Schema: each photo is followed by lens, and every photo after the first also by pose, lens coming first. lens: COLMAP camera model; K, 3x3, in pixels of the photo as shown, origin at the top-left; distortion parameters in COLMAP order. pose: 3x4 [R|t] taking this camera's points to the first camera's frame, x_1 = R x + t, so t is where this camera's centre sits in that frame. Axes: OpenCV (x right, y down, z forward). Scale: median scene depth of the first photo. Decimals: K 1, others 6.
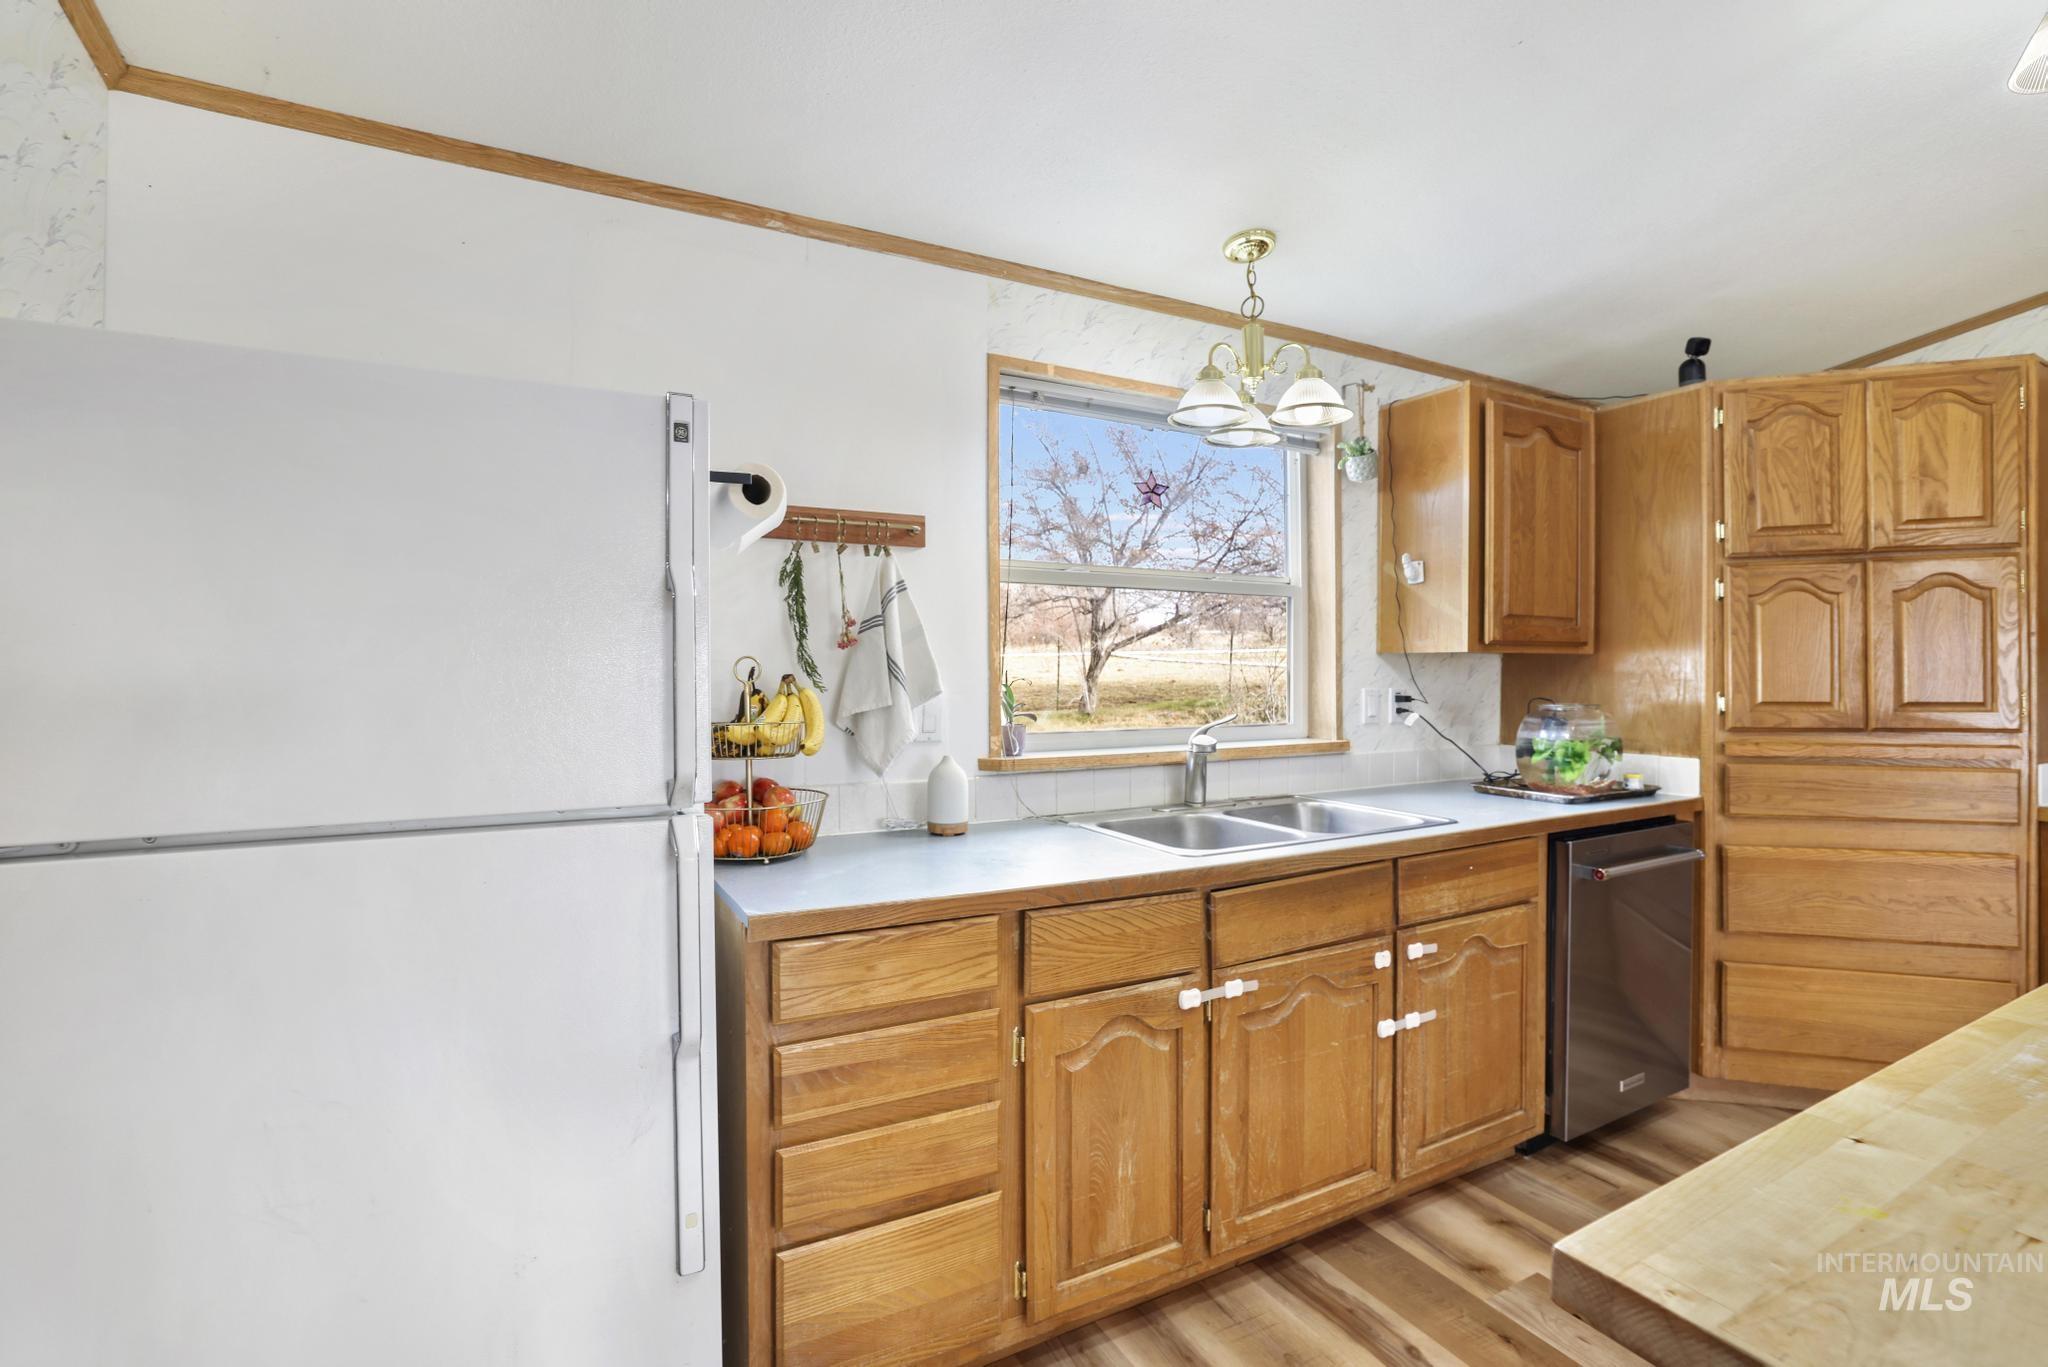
lens RADIAL K [[941.1, 0, 1025.1], [0, 941.1, 674.2], [0, 0, 1]] dist [-0.043242, 0.021489]
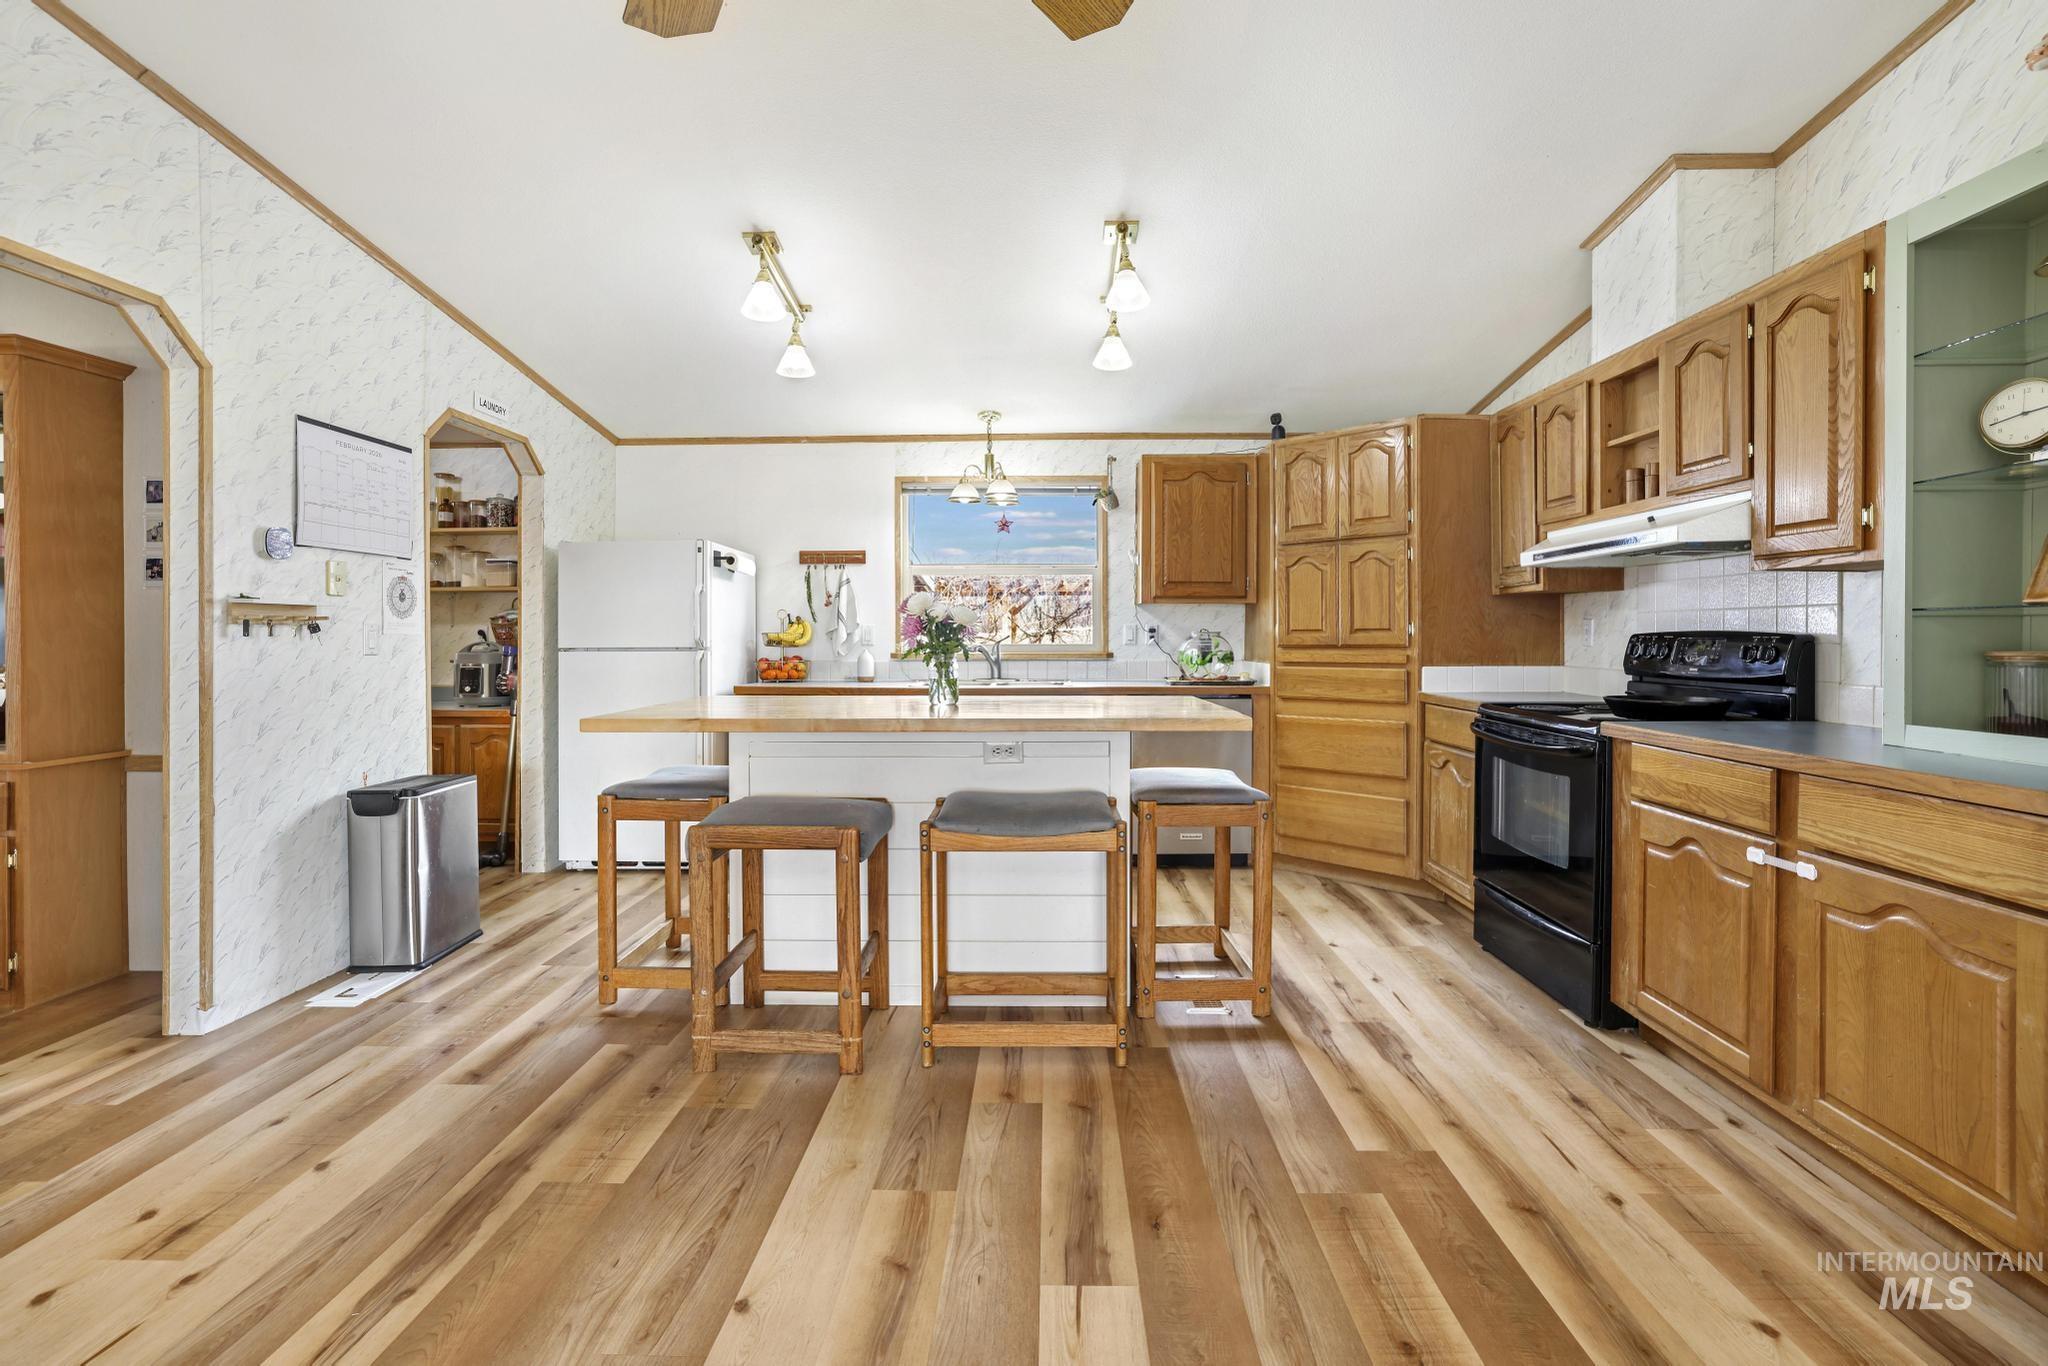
lens RADIAL K [[933.4, 0, 1009.6], [0, 933.4, 637.2], [0, 0, 1]] dist [-0.045371, 0.018283]
pose [[0.861596, 0.001971, -0.507590, 1.321718], [0.000337, 0.999990, 0.004455, 0.039077], [0.507594, -0.004010, 0.861587, -0.800181]]
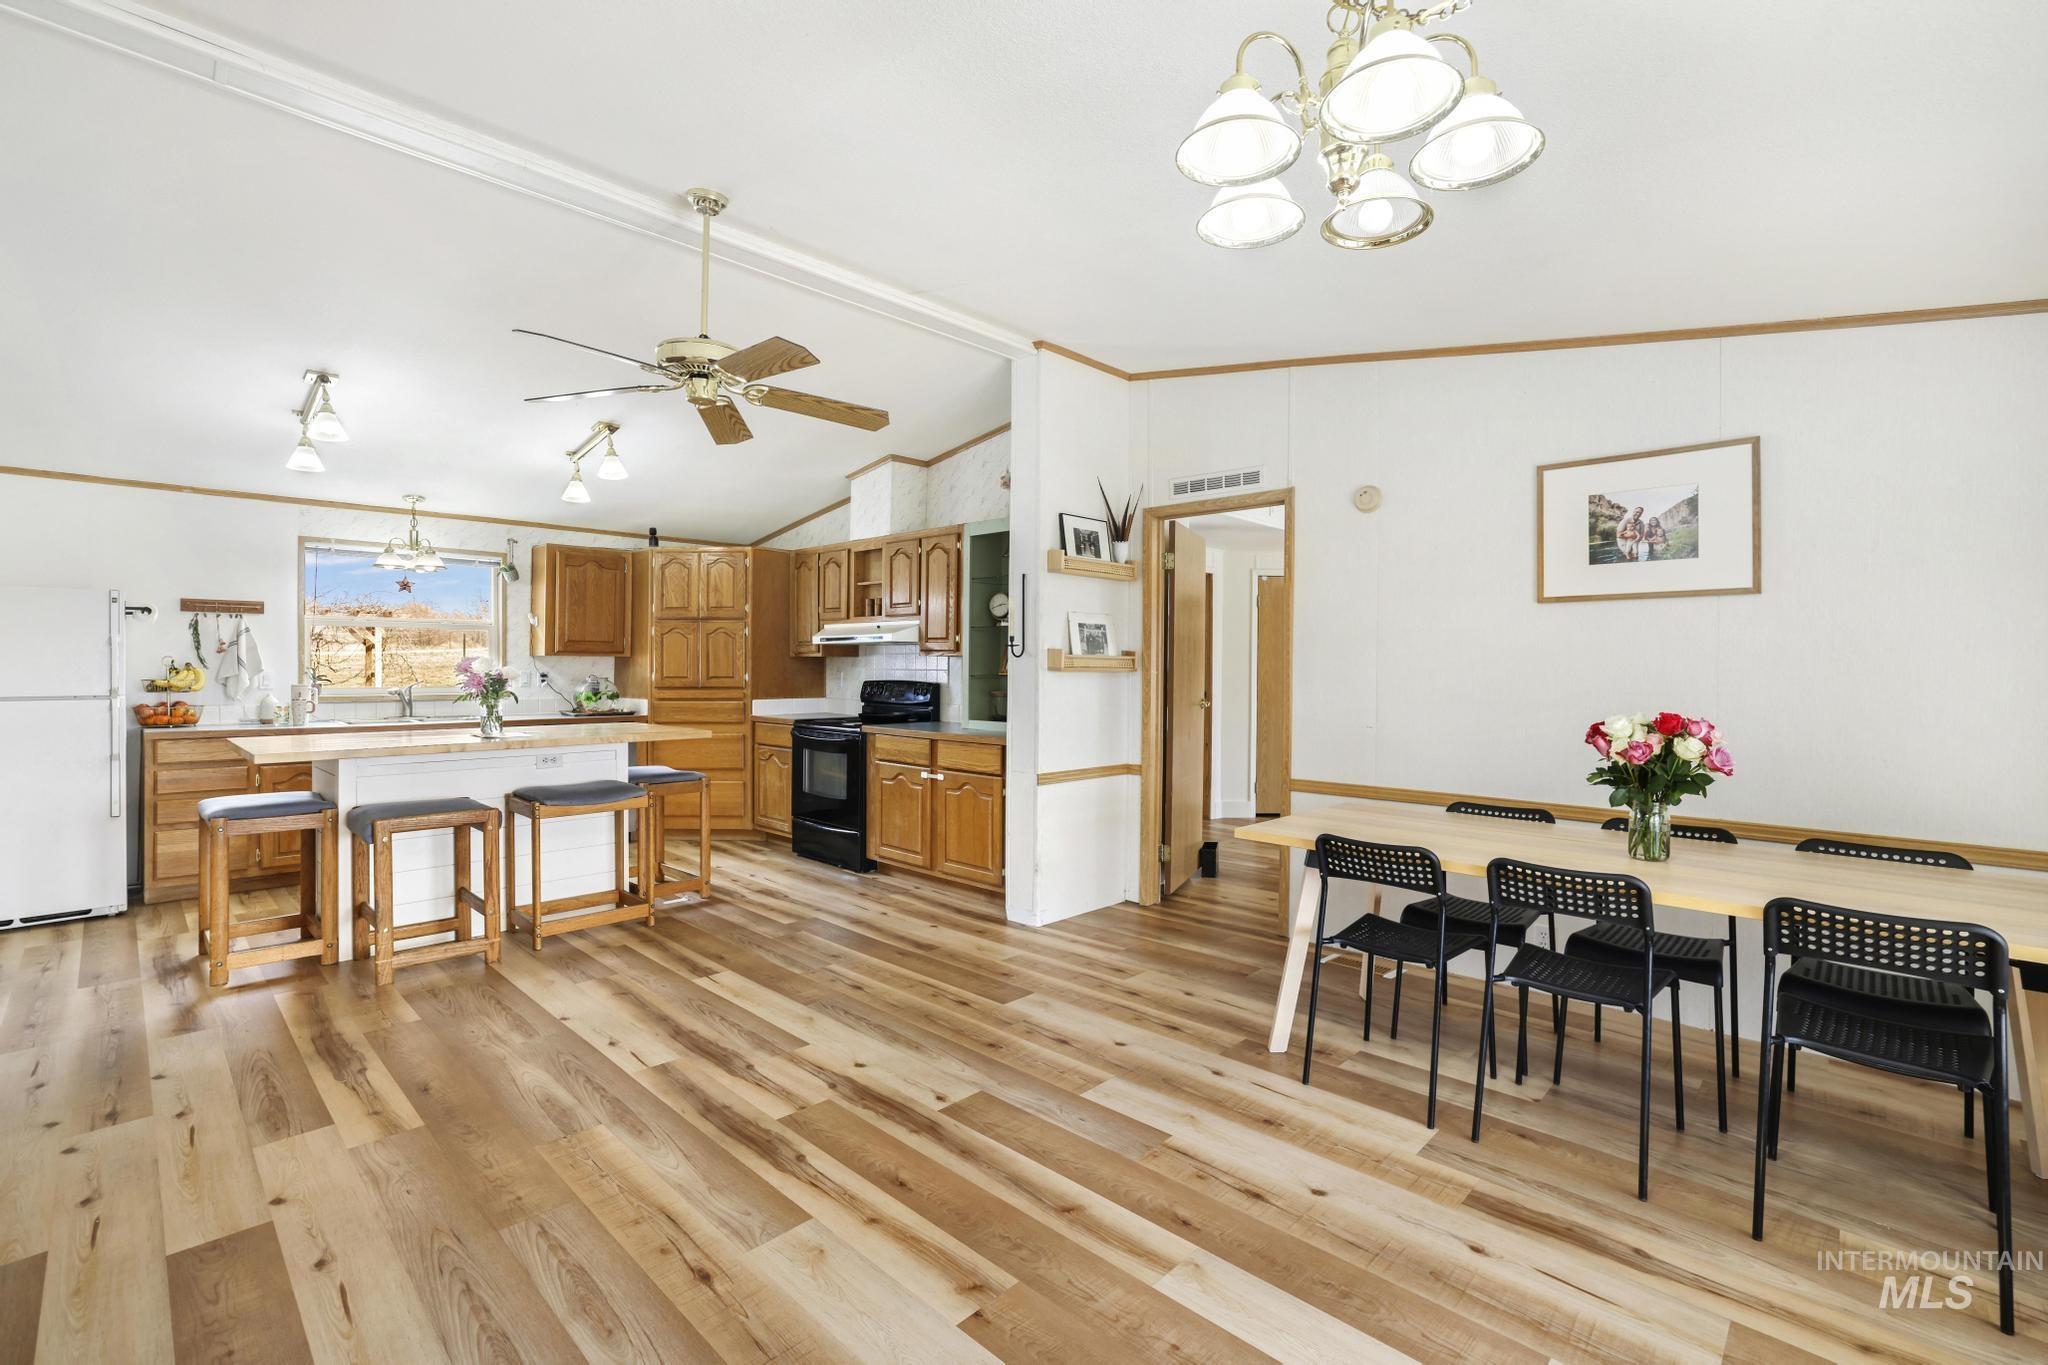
lens RADIAL K [[941.1, 0, 1025.1], [0, 941.1, 673.2], [0, 0, 1]] dist [-0.043242, 0.021489]
pose [[0.954117, 0.005423, 0.299386, 1.050746], [-0.008523, 0.999923, 0.009050, -0.012099], [-0.299313, -0.011186, 0.954089, -1.895795]]
